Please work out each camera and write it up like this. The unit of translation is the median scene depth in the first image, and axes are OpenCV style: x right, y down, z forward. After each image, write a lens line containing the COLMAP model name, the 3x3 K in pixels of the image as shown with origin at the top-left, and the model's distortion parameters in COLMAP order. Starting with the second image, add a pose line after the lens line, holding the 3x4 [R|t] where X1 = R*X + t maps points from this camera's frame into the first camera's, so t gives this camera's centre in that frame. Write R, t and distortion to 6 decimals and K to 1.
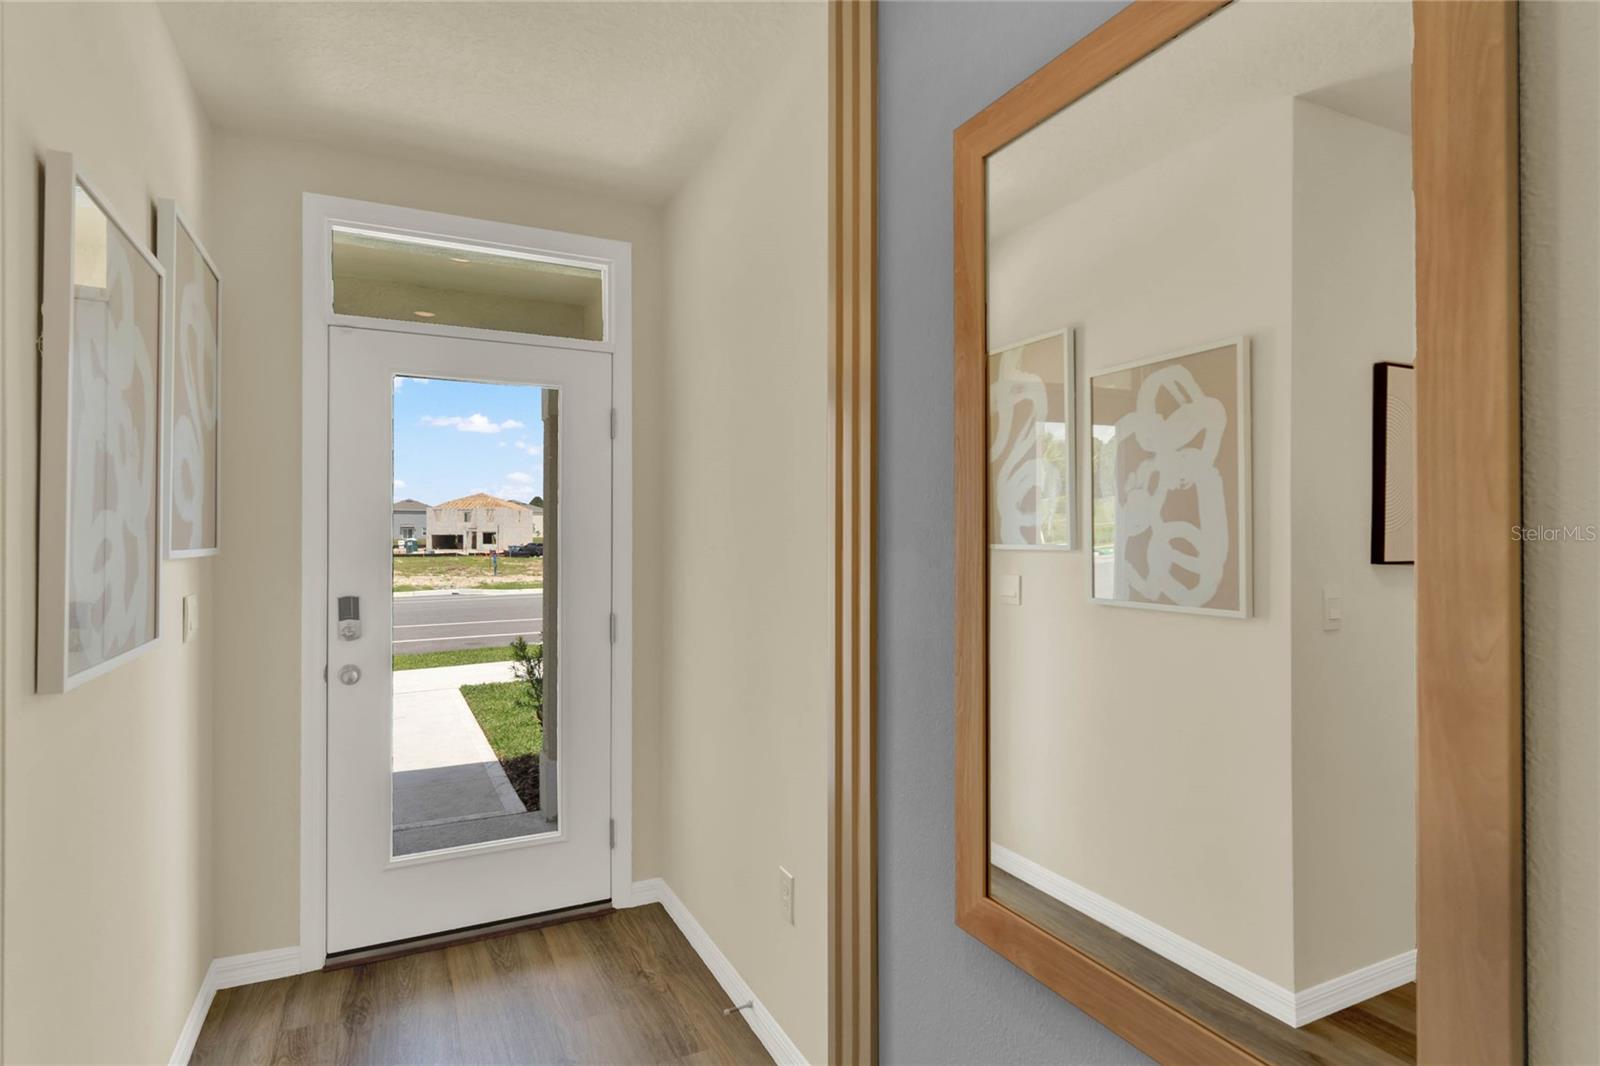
lens RADIAL K [[824.0, 0, 801.7], [0, 824.0, 530.0], [0, 0, 1]] dist [0.002000, 0.000052]
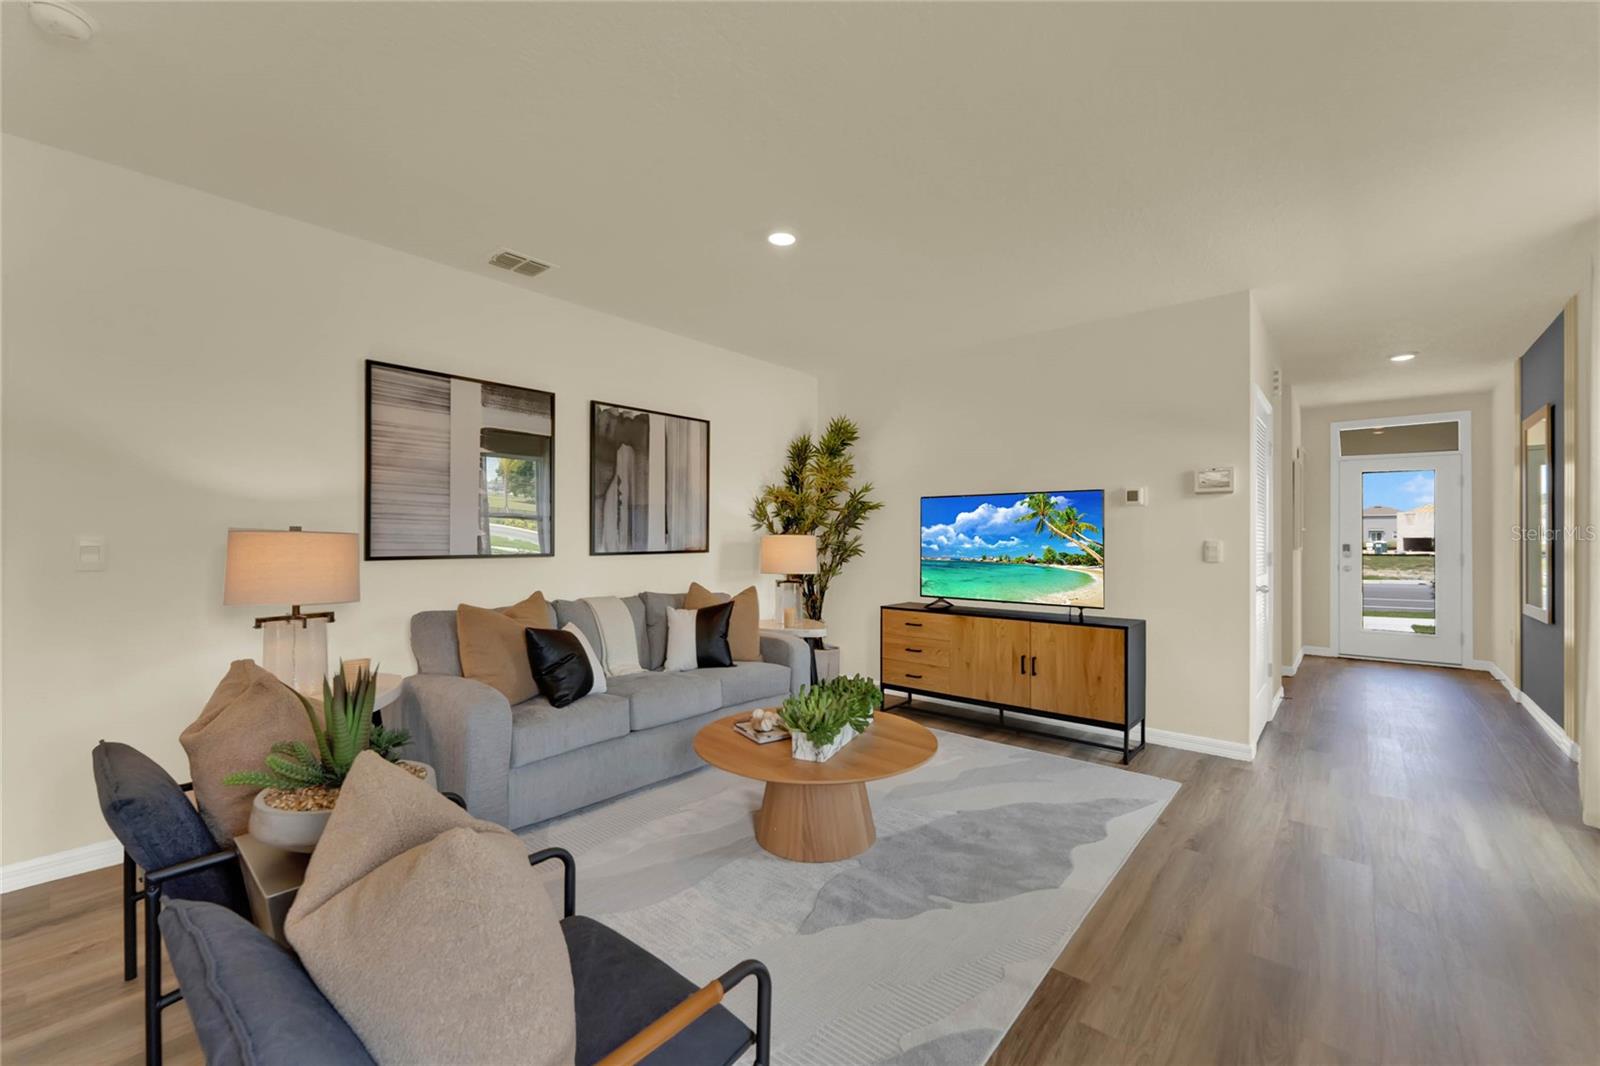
lens RADIAL K [[665.6, 0, 798.1], [0, 665.6, 534.0], [0, 0, 1]] dist [0.006158, -0.000177]
pose [[0.399146, -0.004657, -0.916876, 0.050722], [0.003047, 0.999988, -0.003752, 0.001921], [0.916883, -0.001296, 0.399155, -0.102562]]
